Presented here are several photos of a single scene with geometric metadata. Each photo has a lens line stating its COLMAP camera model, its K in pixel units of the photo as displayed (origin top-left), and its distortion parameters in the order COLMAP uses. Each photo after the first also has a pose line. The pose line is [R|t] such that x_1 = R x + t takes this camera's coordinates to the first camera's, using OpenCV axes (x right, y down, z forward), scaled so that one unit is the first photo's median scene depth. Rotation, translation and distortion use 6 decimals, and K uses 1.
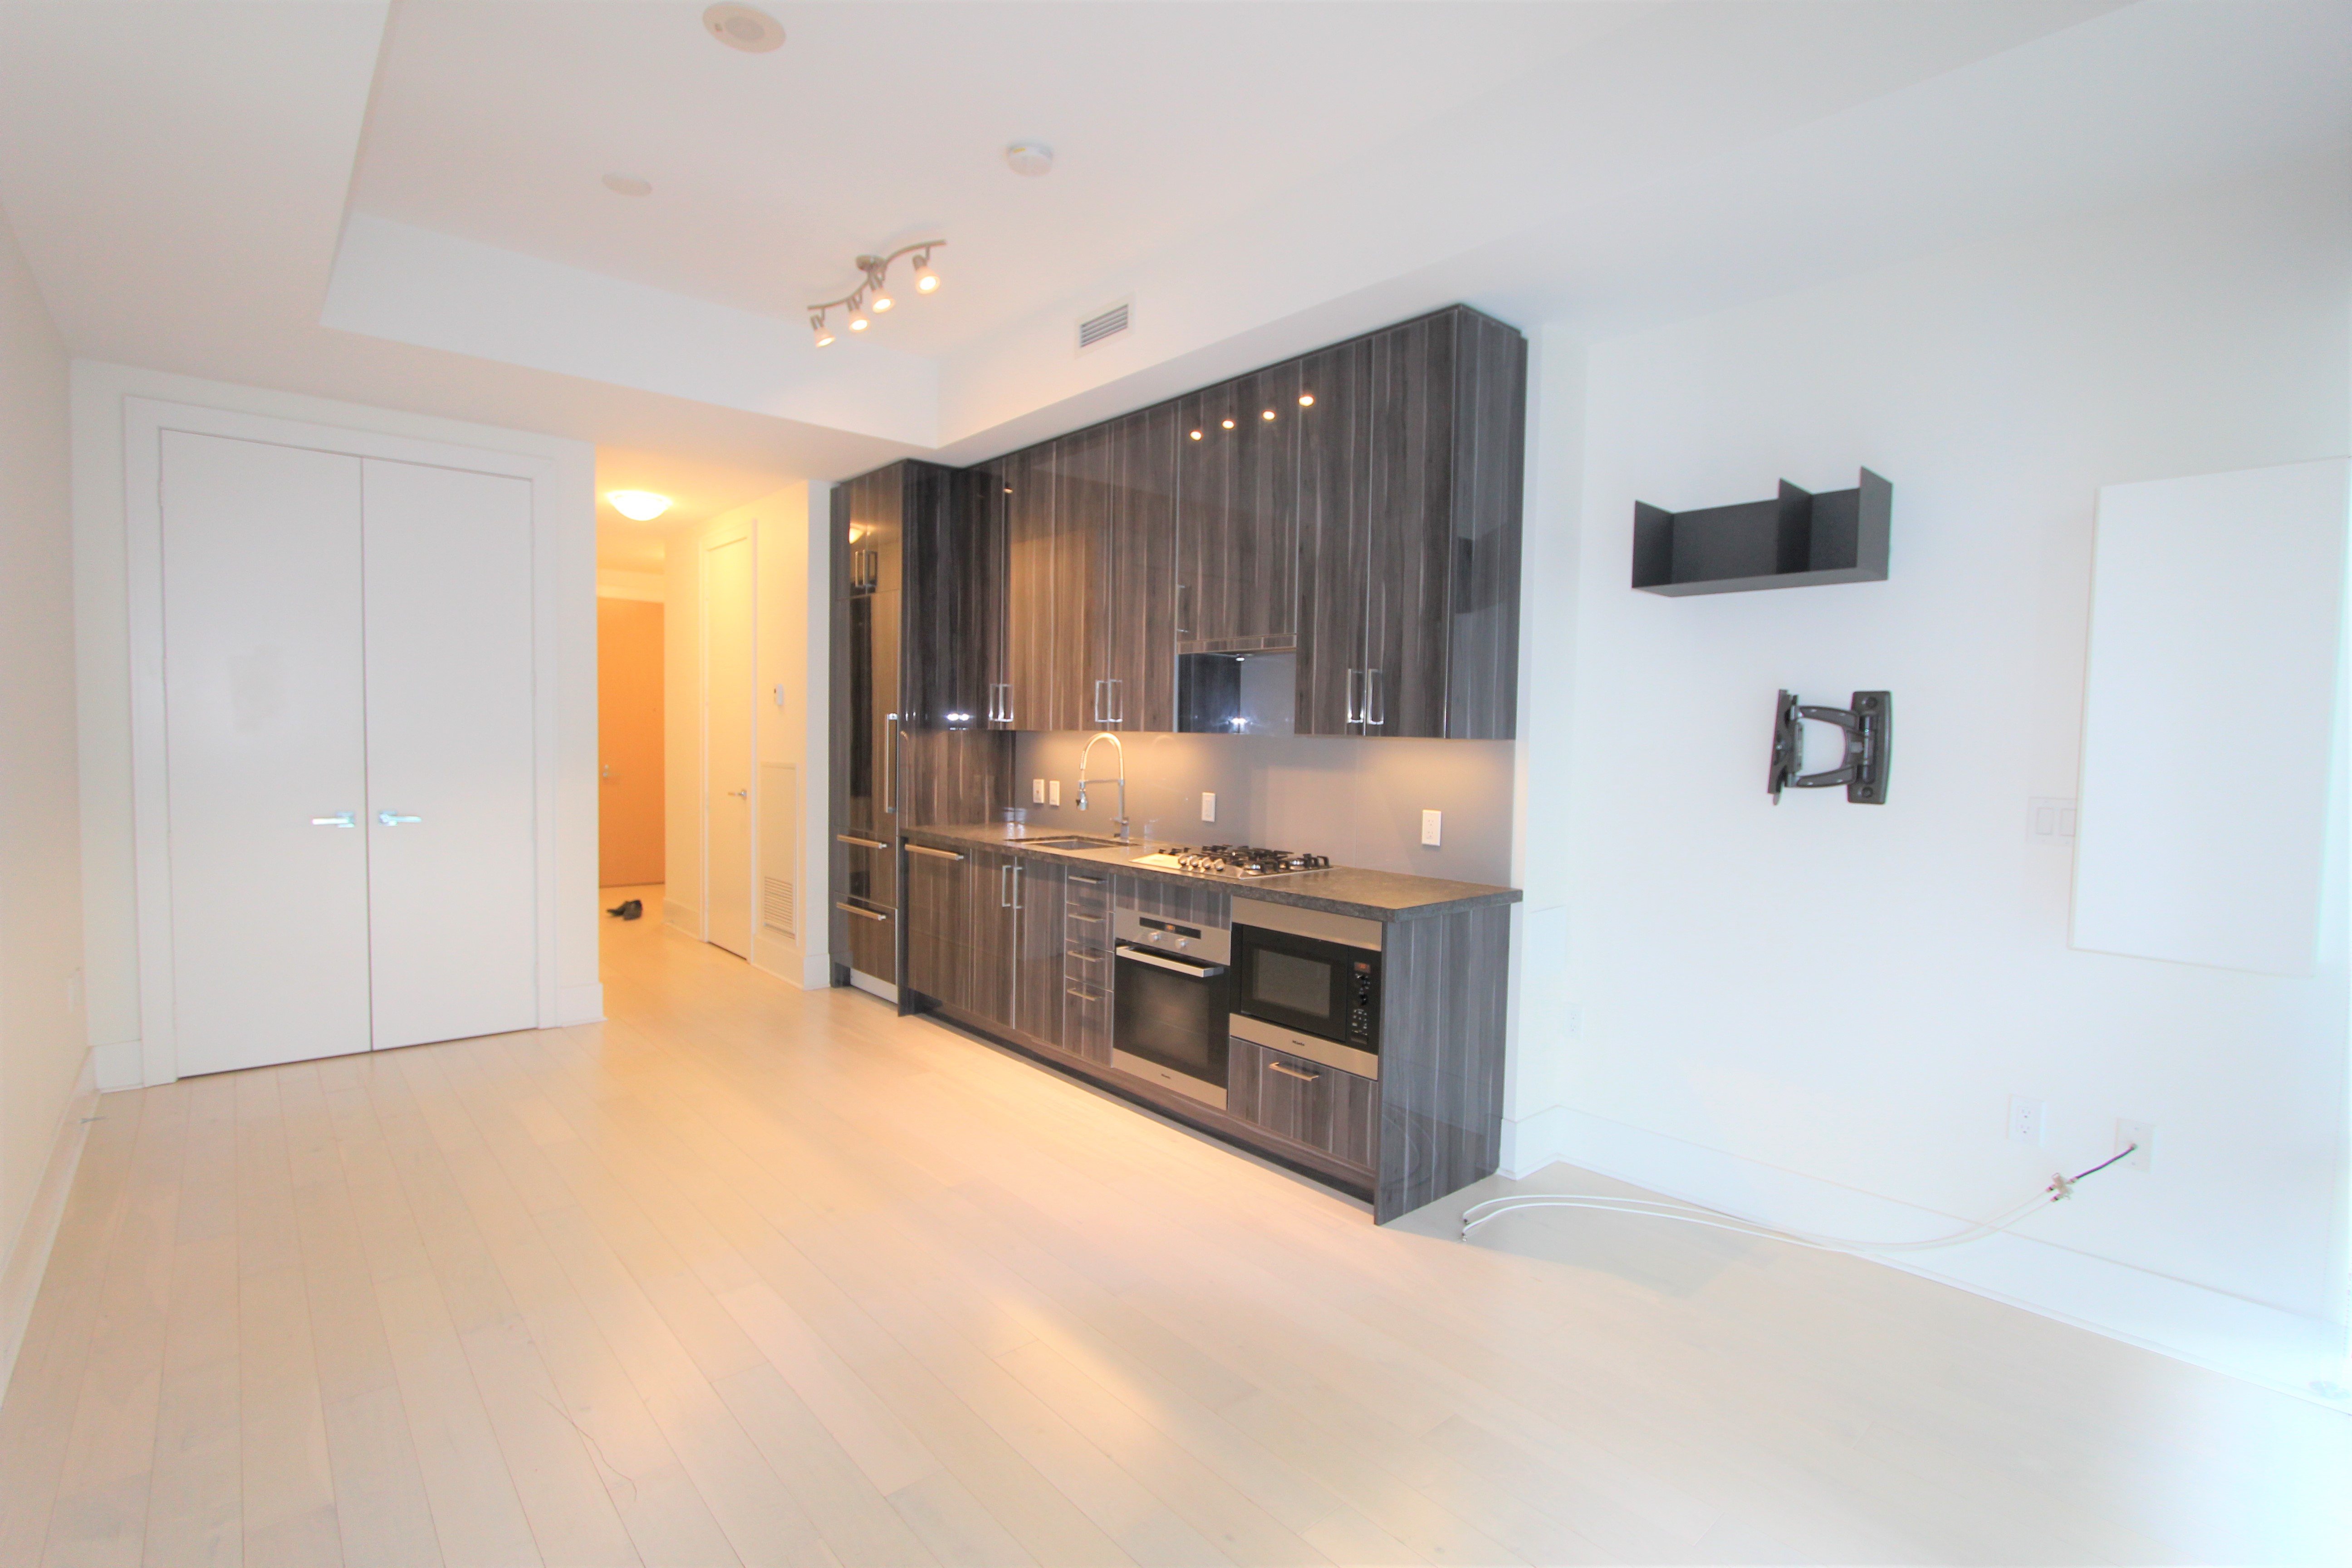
lens RADIAL K [[1116.0, 0, 1163.8], [0, 1116.0, 794.7], [0, 0, 1]] dist [-0.002590, 0.000023]
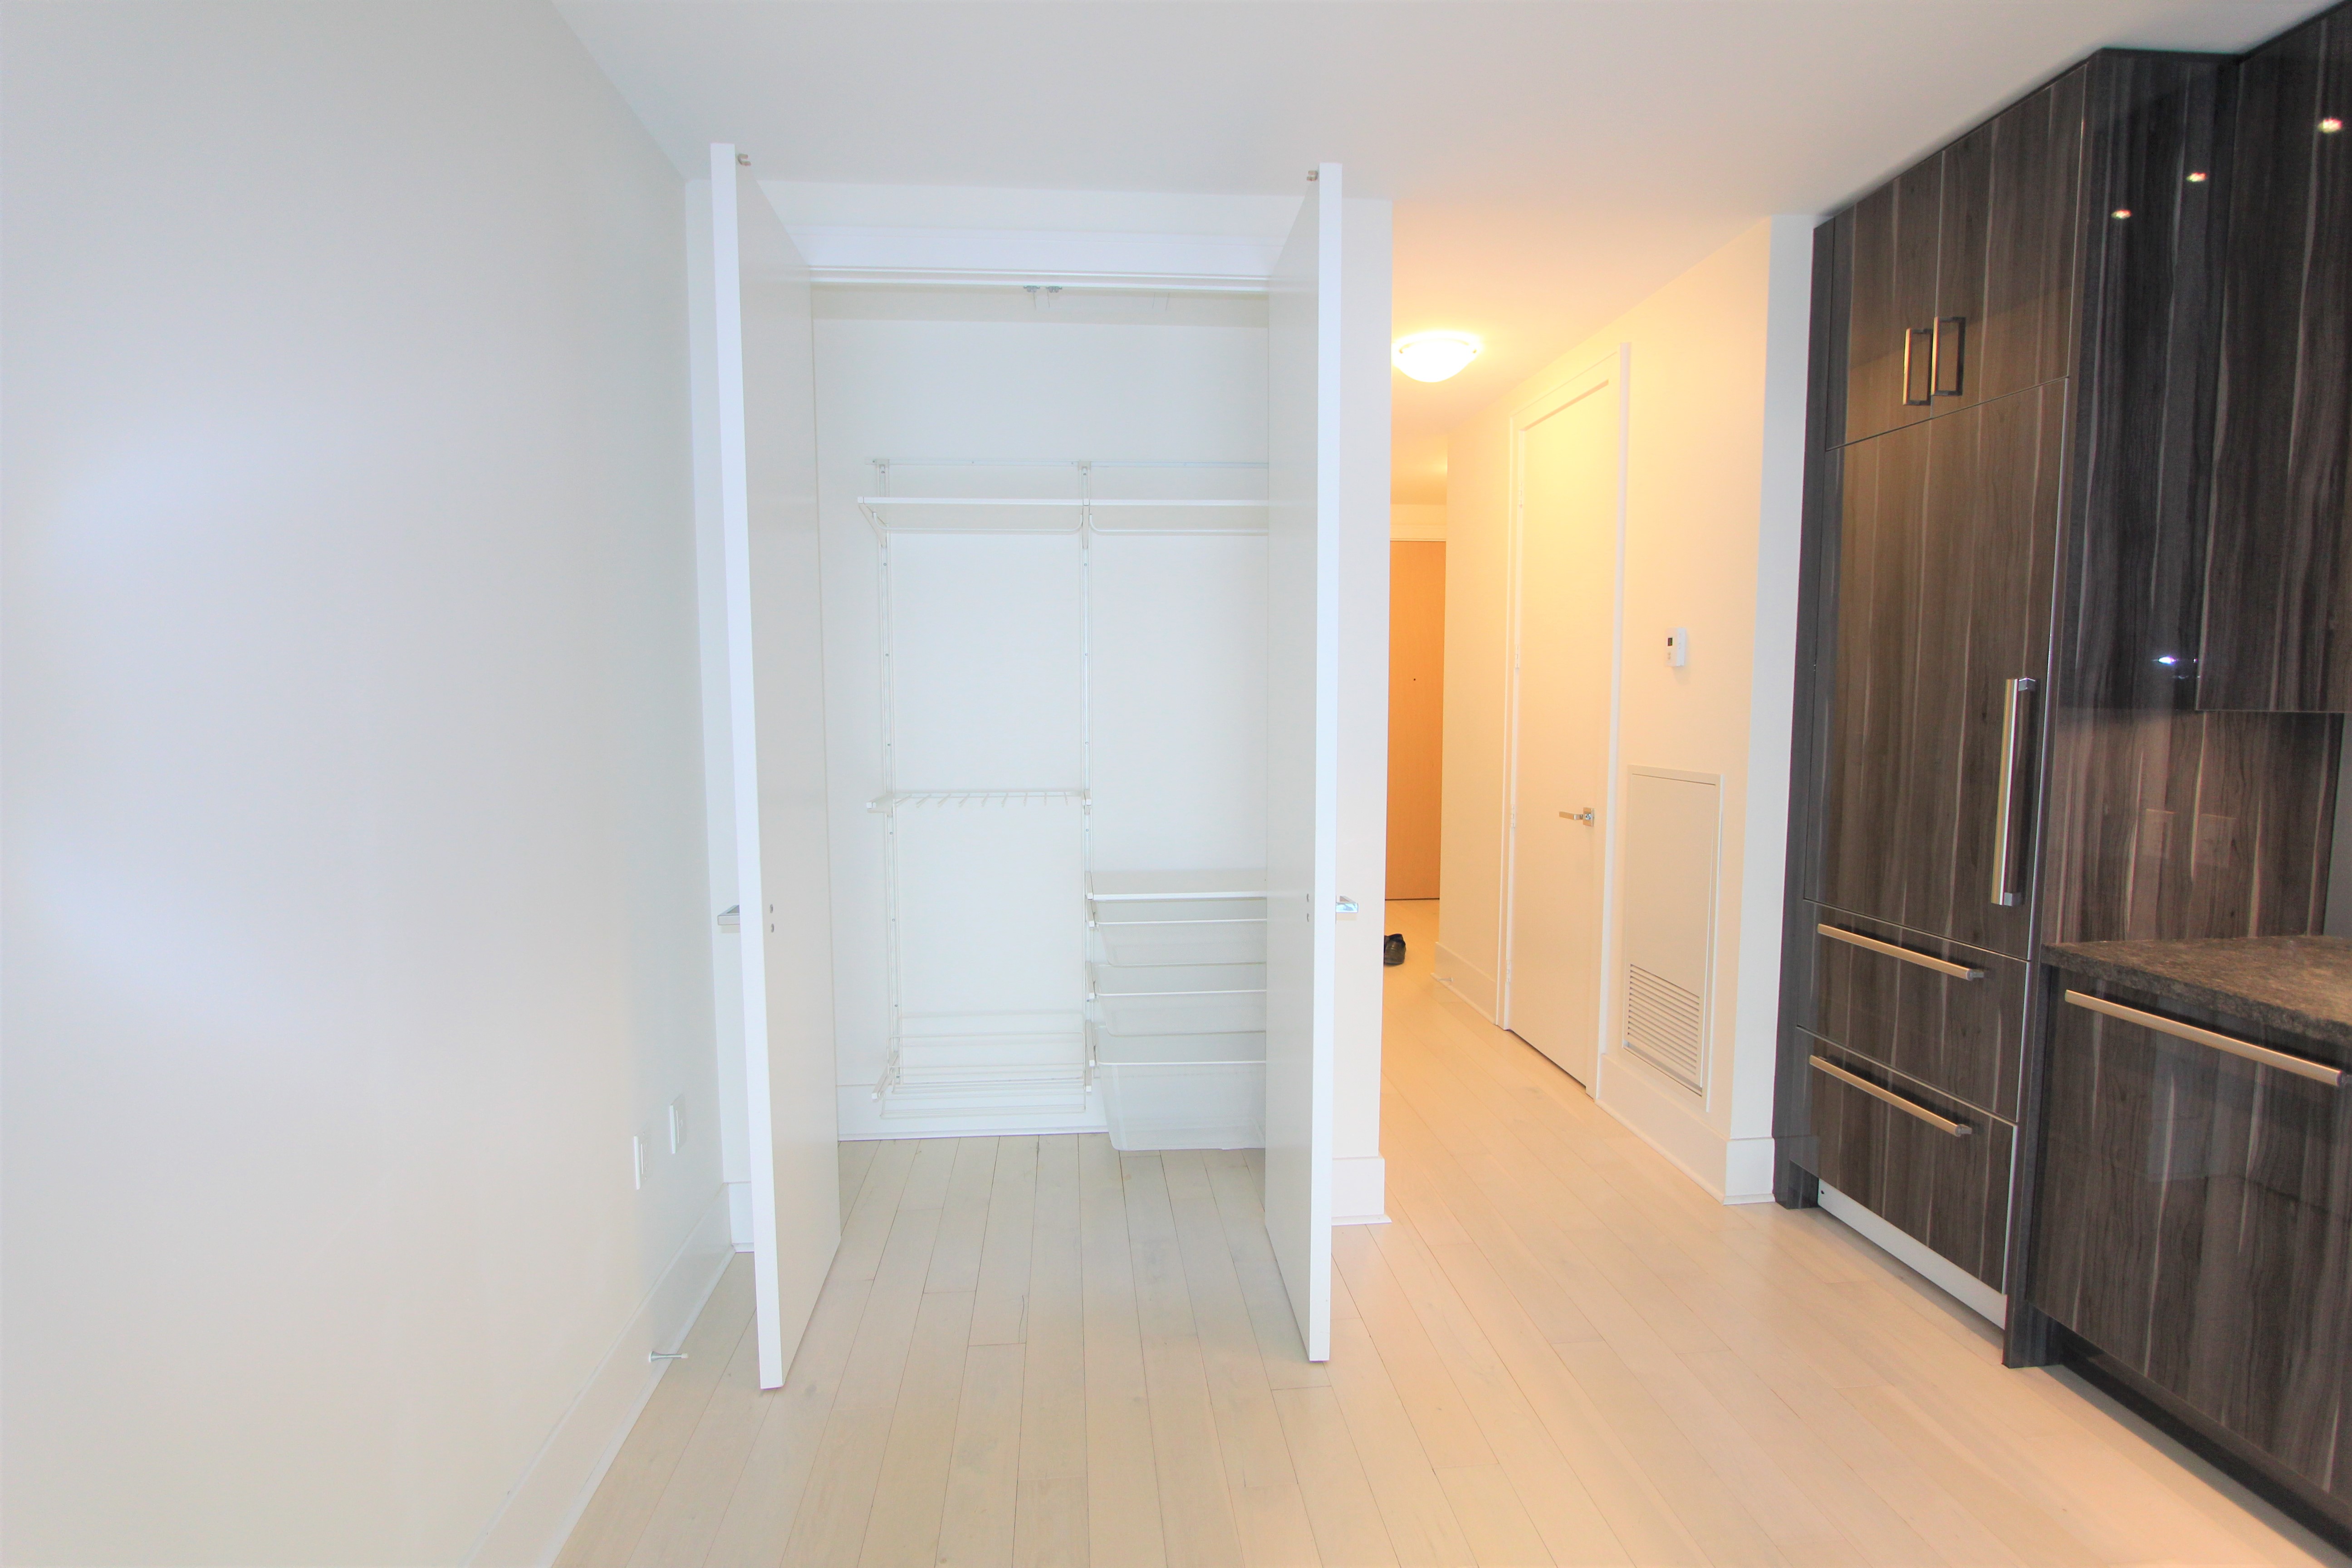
lens RADIAL K [[1116.0, 0, 1163.8], [0, 1116.0, 794.7], [0, 0, 1]] dist [-0.002590, 0.000023]
pose [[0.819311, 0.033979, -0.572341, -0.299494], [-0.014834, 0.999164, 0.038084, -0.043333], [0.573157, -0.022713, 0.819131, 0.511251]]
